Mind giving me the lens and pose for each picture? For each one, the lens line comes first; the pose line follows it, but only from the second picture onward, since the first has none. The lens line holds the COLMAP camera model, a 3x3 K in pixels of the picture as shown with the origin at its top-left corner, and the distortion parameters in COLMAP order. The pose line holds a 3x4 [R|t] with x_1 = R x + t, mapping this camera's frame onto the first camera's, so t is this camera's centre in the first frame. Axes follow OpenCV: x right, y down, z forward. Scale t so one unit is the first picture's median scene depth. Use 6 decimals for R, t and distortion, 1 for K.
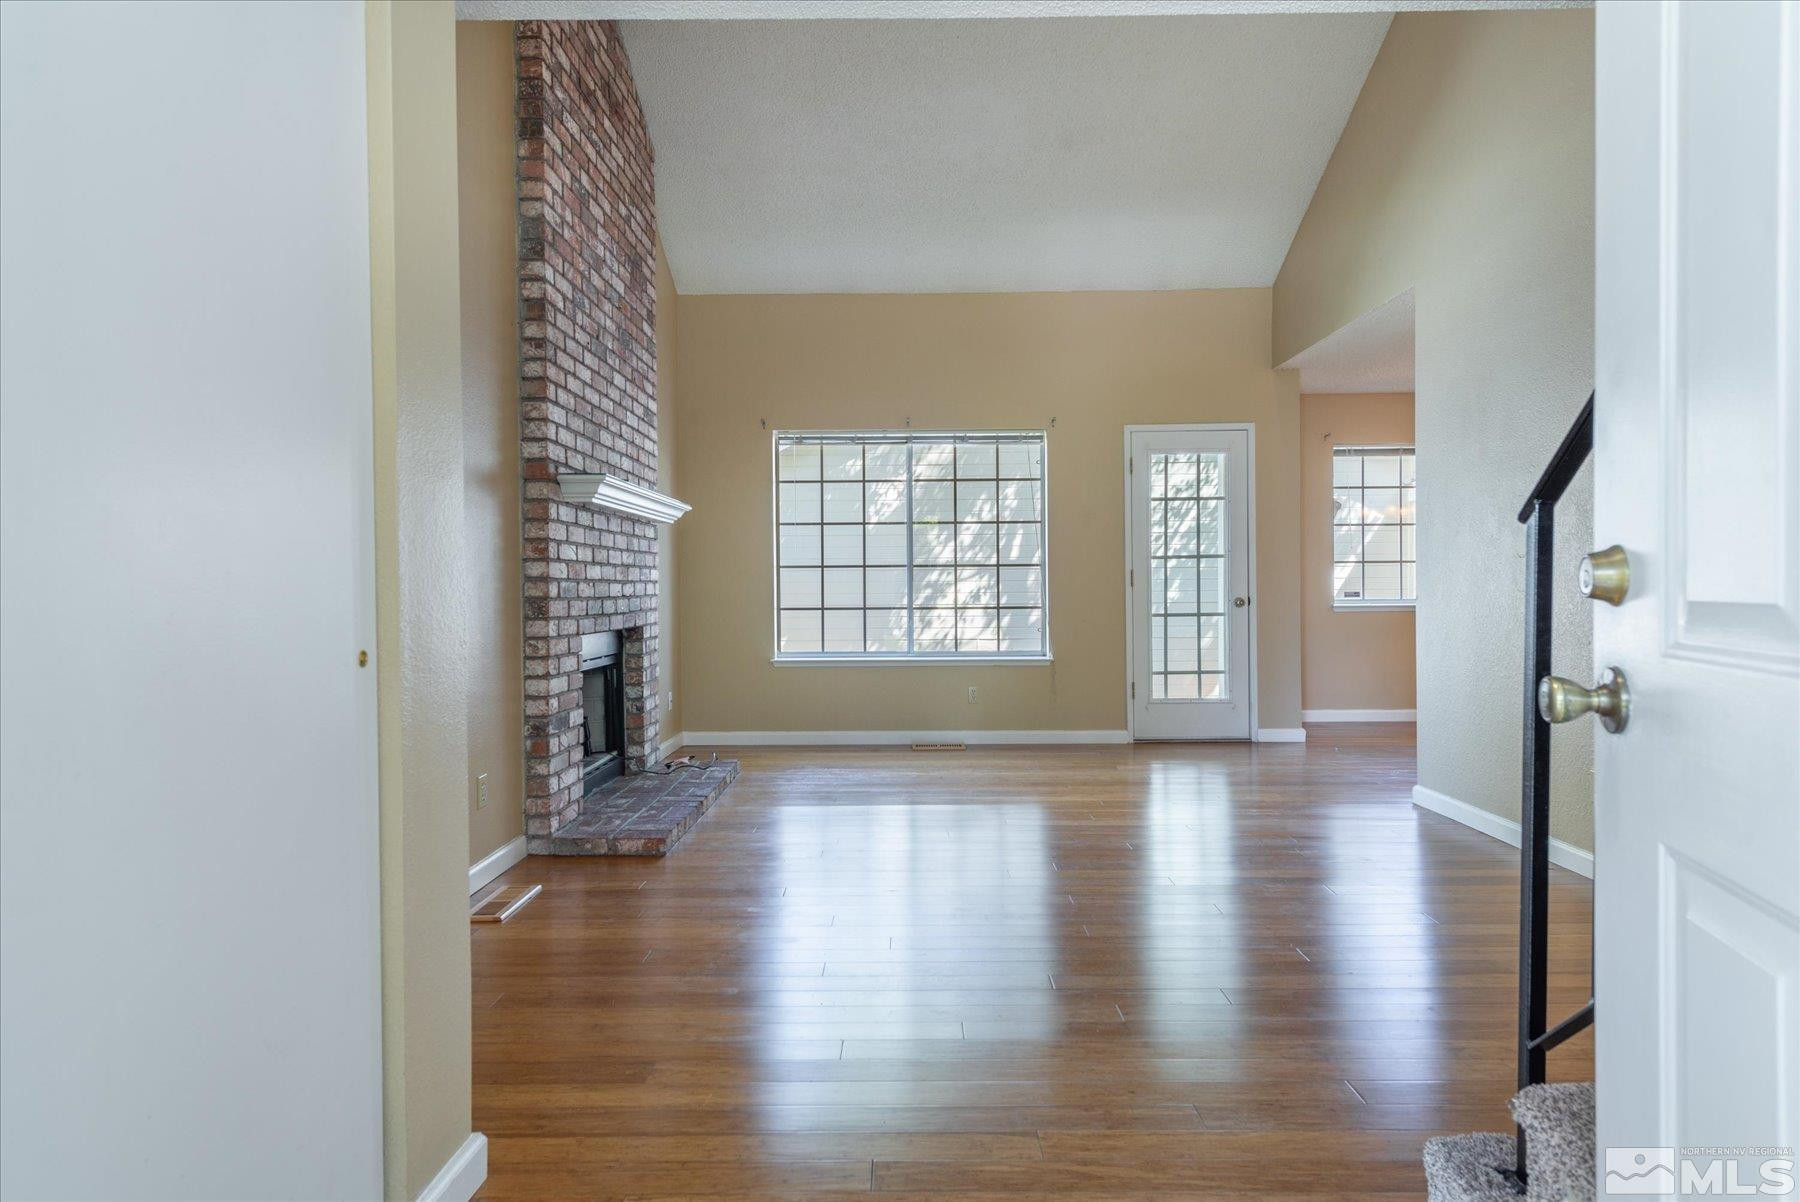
lens RADIAL K [[987.8, 0, 900.0], [0, 987.8, 601.0], [0, 0, 1]] dist [0.002961, -0.000205]
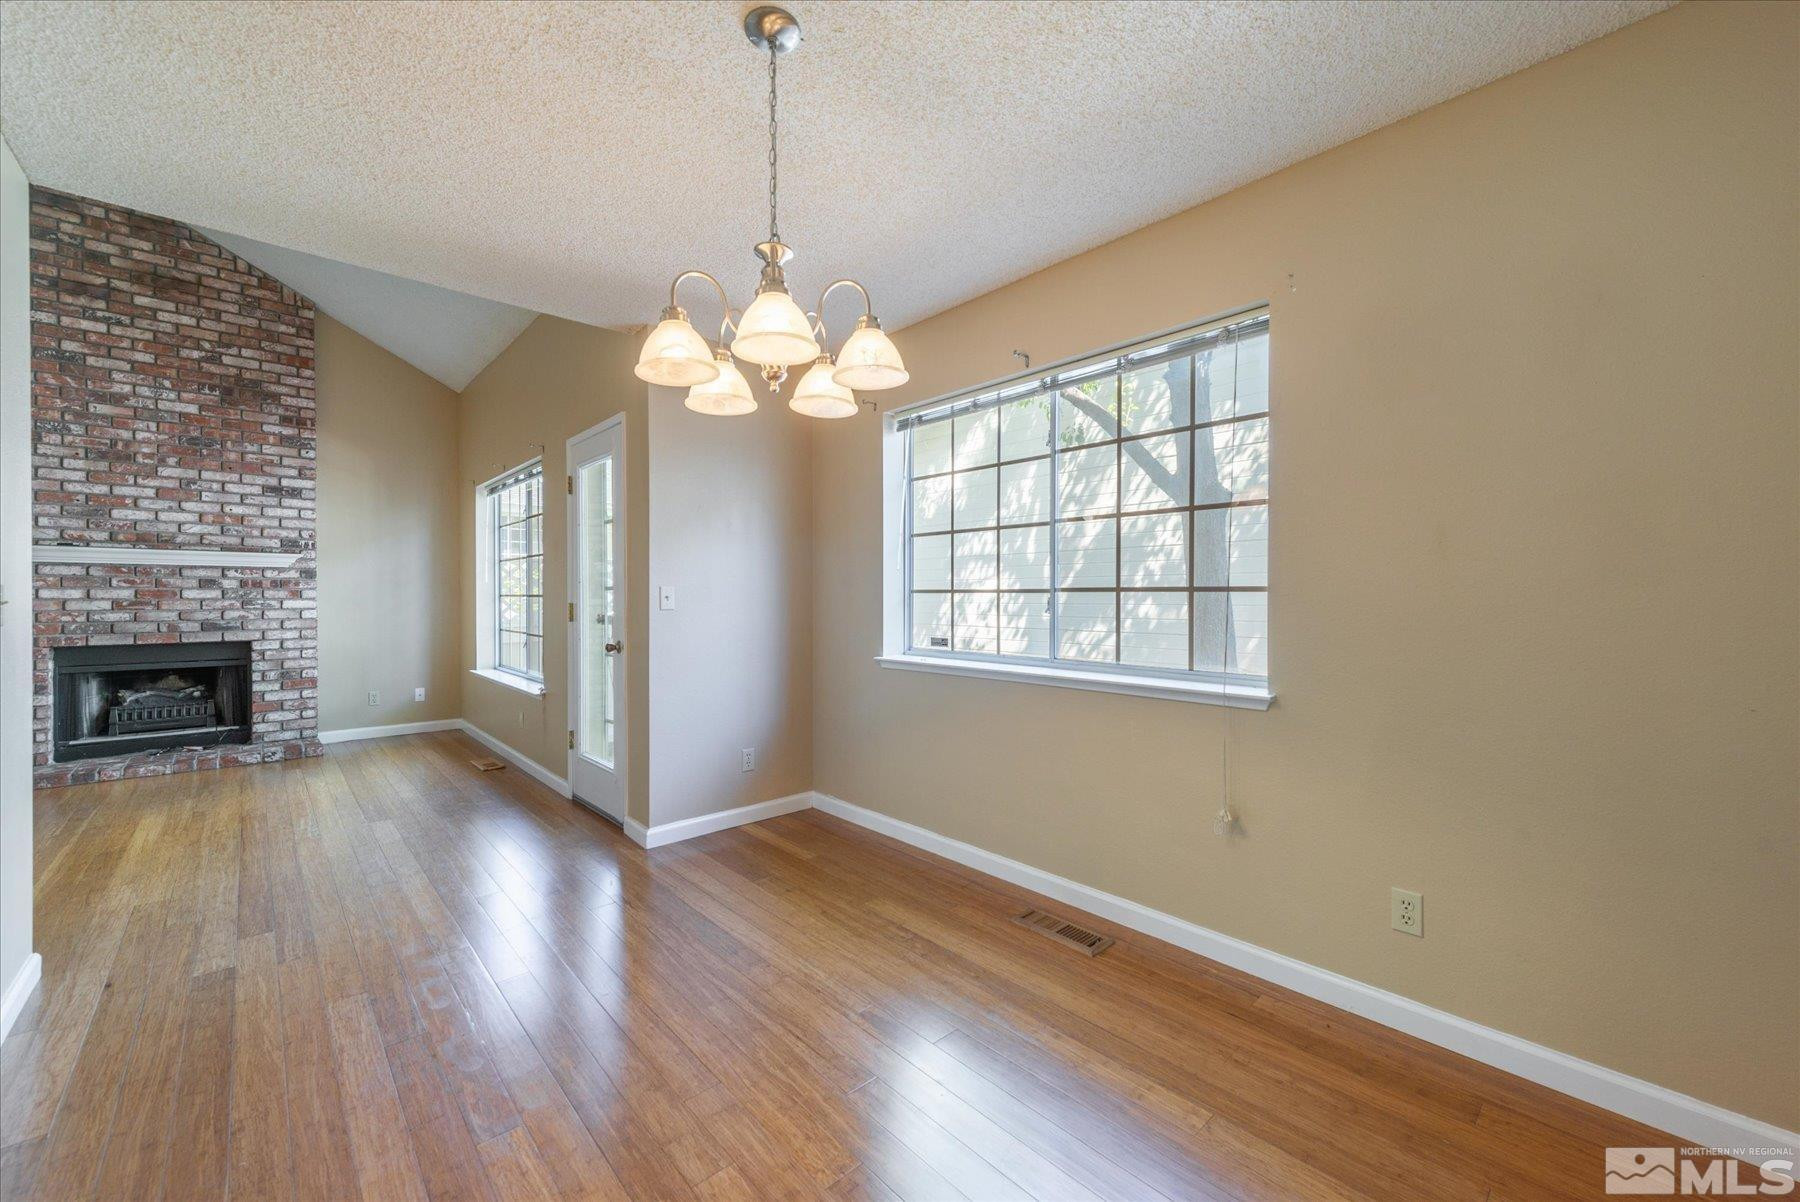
lens RADIAL K [[713.7, 0, 906.5], [0, 713.7, 599.3], [0, 0, 1]] dist [0.007239, -0.000361]
pose [[0.681704, 0.012433, -0.731523, 0.903679], [-0.016632, 0.999861, 0.001494, -0.040923], [0.731439, 0.011149, 0.681816, 0.786763]]
